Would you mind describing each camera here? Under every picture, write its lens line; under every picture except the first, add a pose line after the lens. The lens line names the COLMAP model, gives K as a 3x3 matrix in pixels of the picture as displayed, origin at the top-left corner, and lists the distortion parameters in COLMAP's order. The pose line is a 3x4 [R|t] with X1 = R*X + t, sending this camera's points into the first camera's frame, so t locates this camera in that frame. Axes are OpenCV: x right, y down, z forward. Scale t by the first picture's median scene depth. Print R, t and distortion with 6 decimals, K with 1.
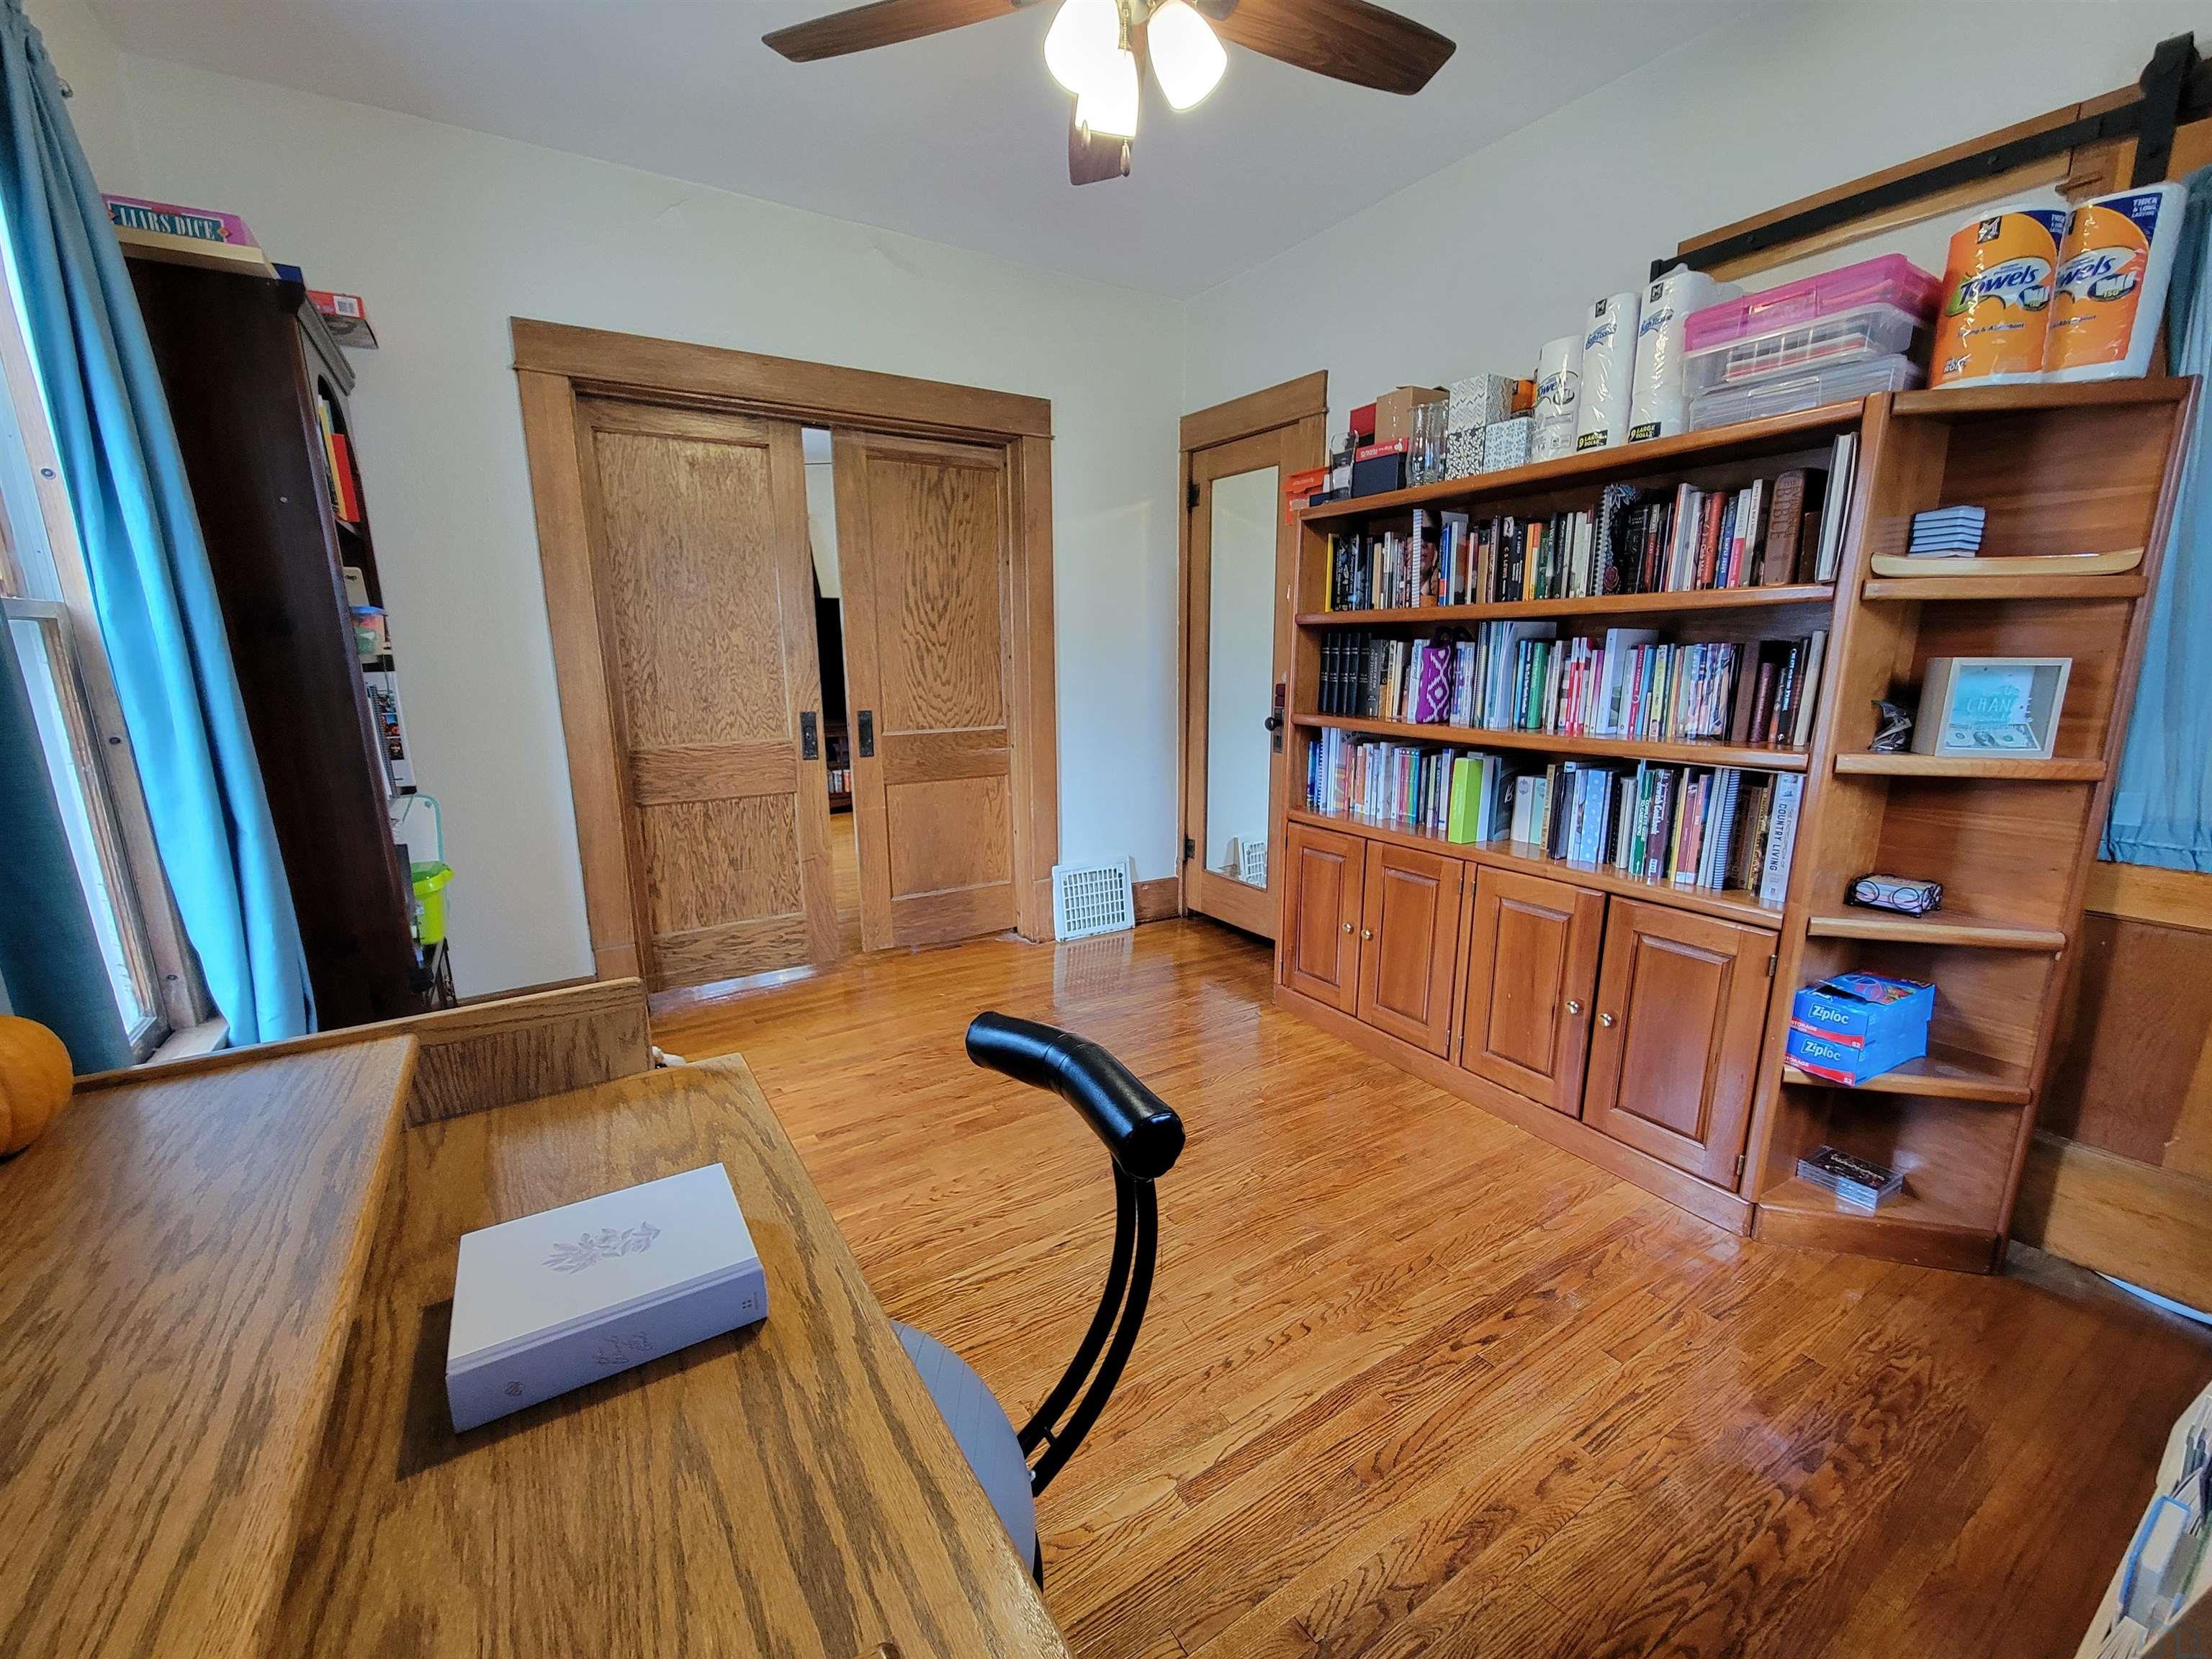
lens RADIAL K [[901.4, 0, 1109.3], [0, 901.4, 837.2], [0, 0, 1]] dist [0.002890, -0.003340]
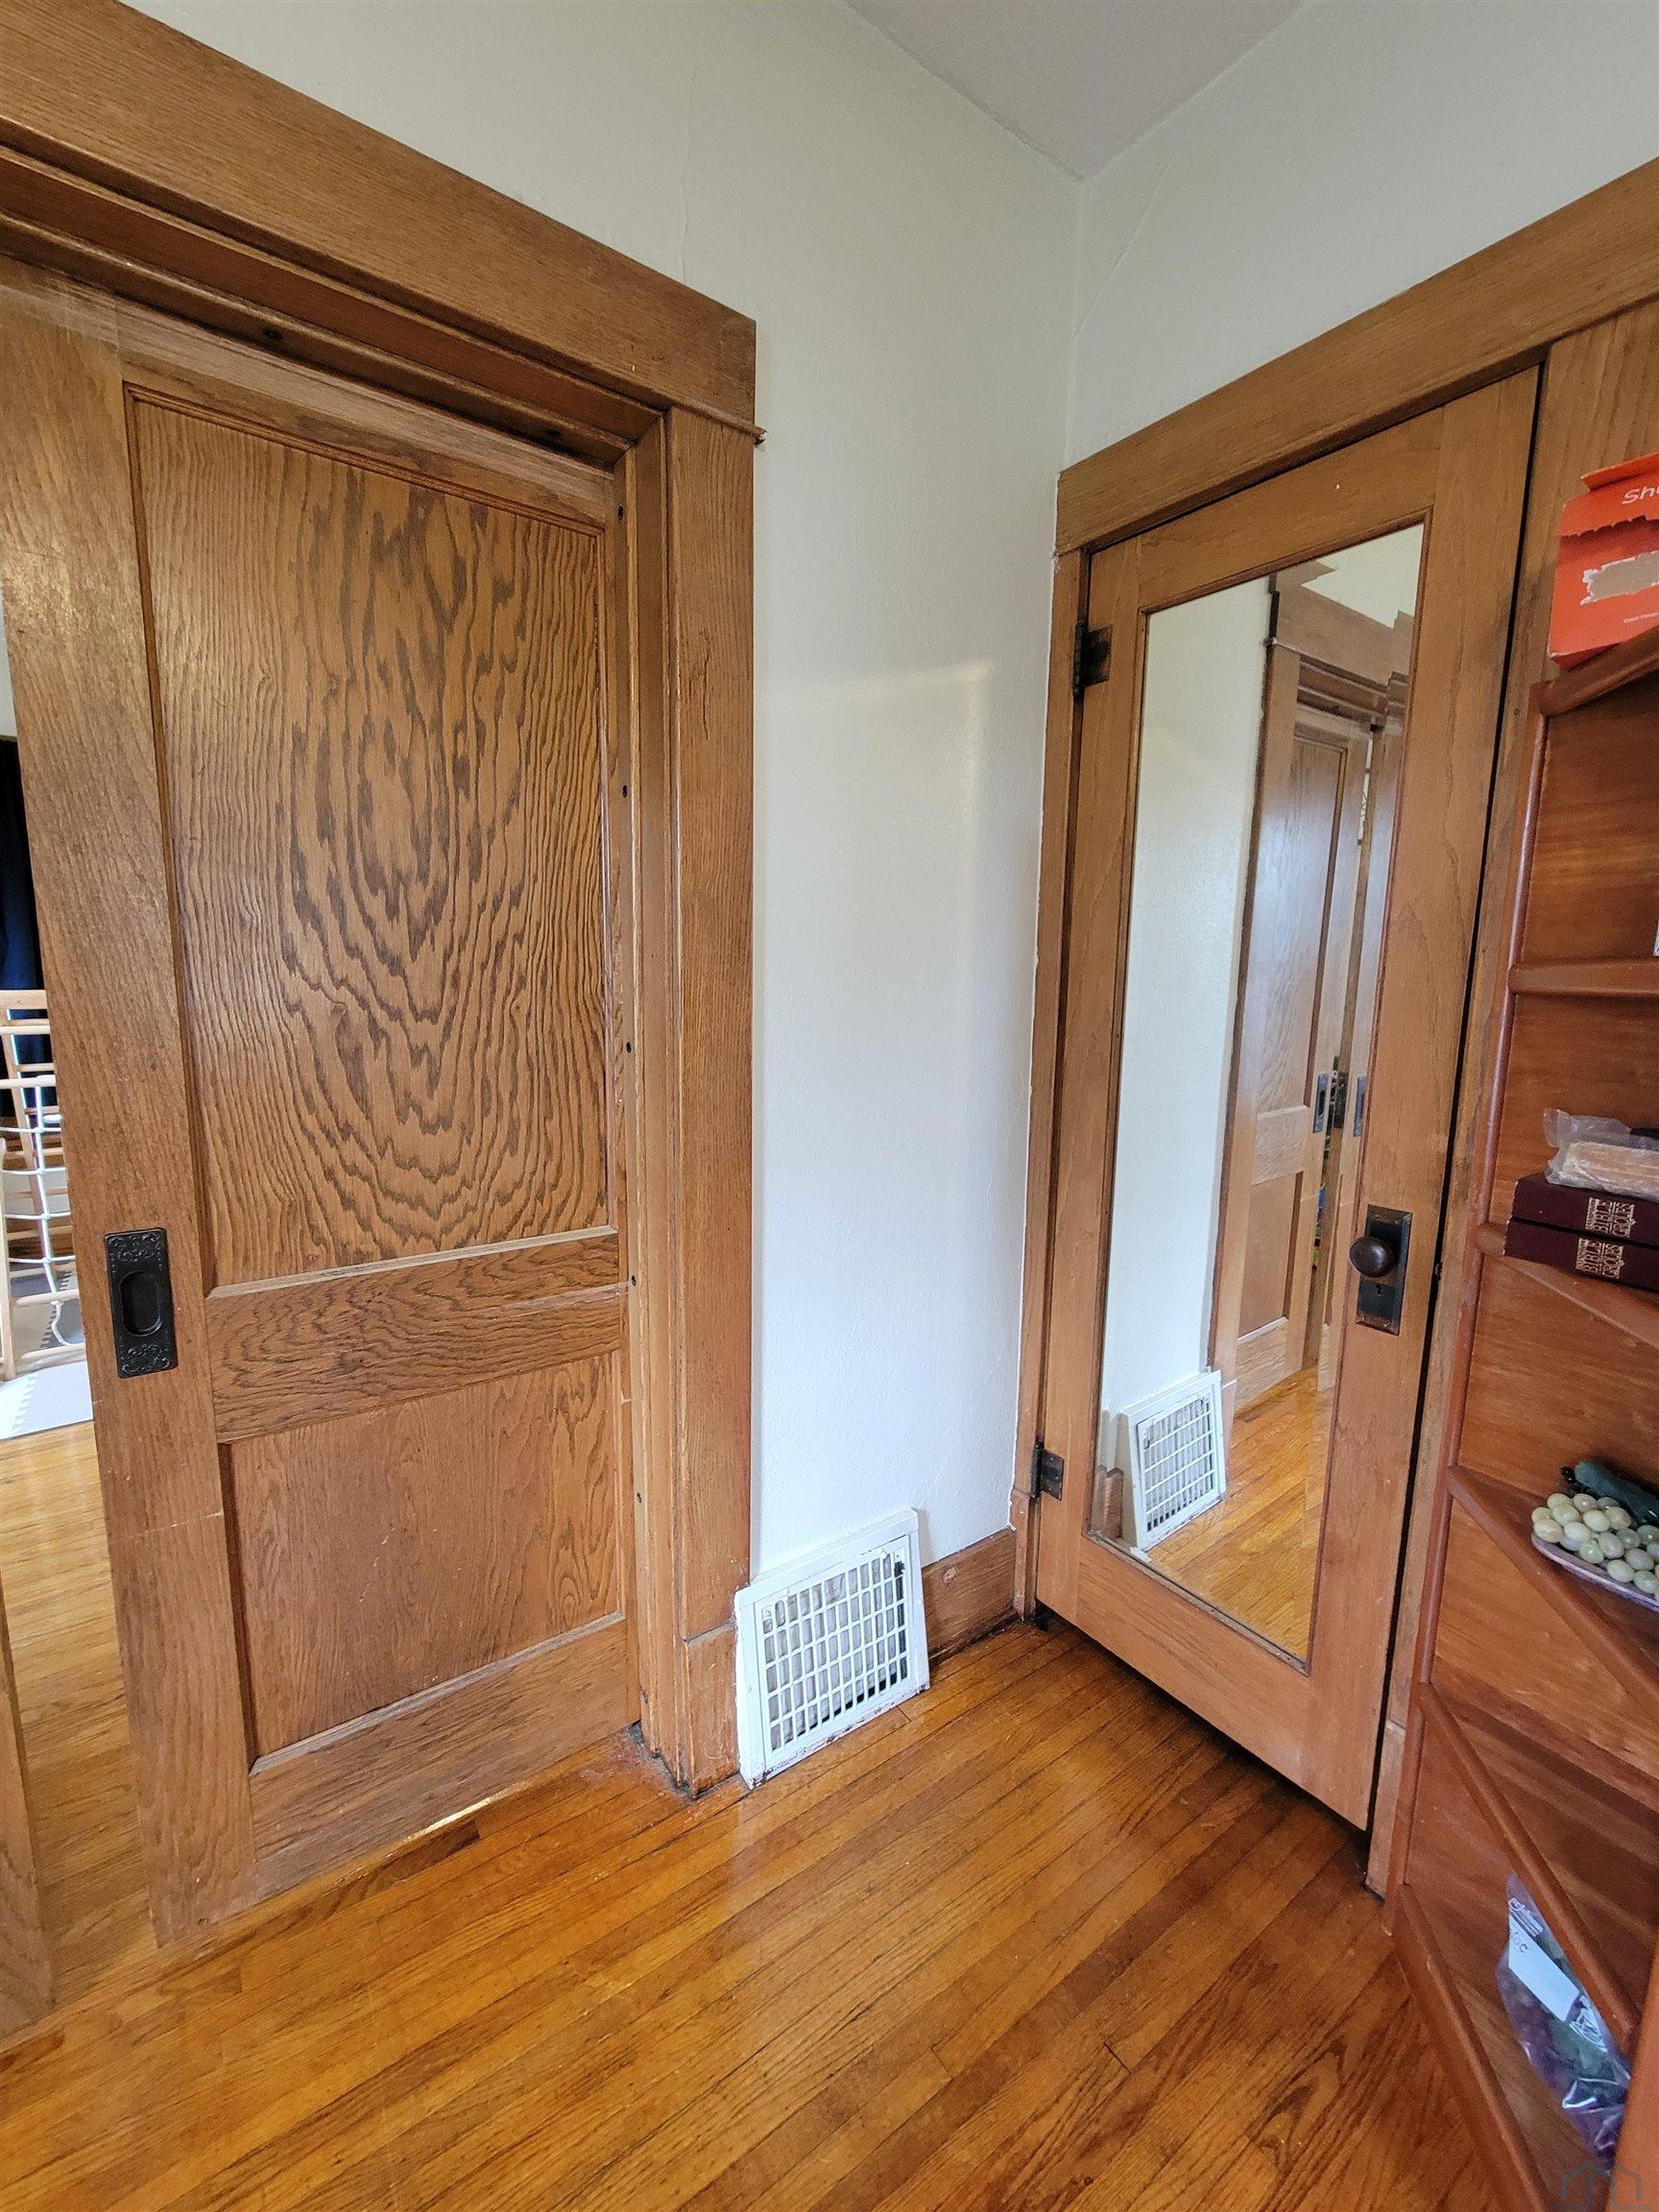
lens RADIAL K [[901.4, 0, 824.5], [0, 901.4, 1102.5], [0, 0, 1]] dist [0.002890, -0.003340]
pose [[0.998075, 0.010491, 0.061127, -0.052548], [-0.006637, 0.997997, -0.062916, -0.154453], [-0.061665, 0.062389, 0.996145, 0.628914]]
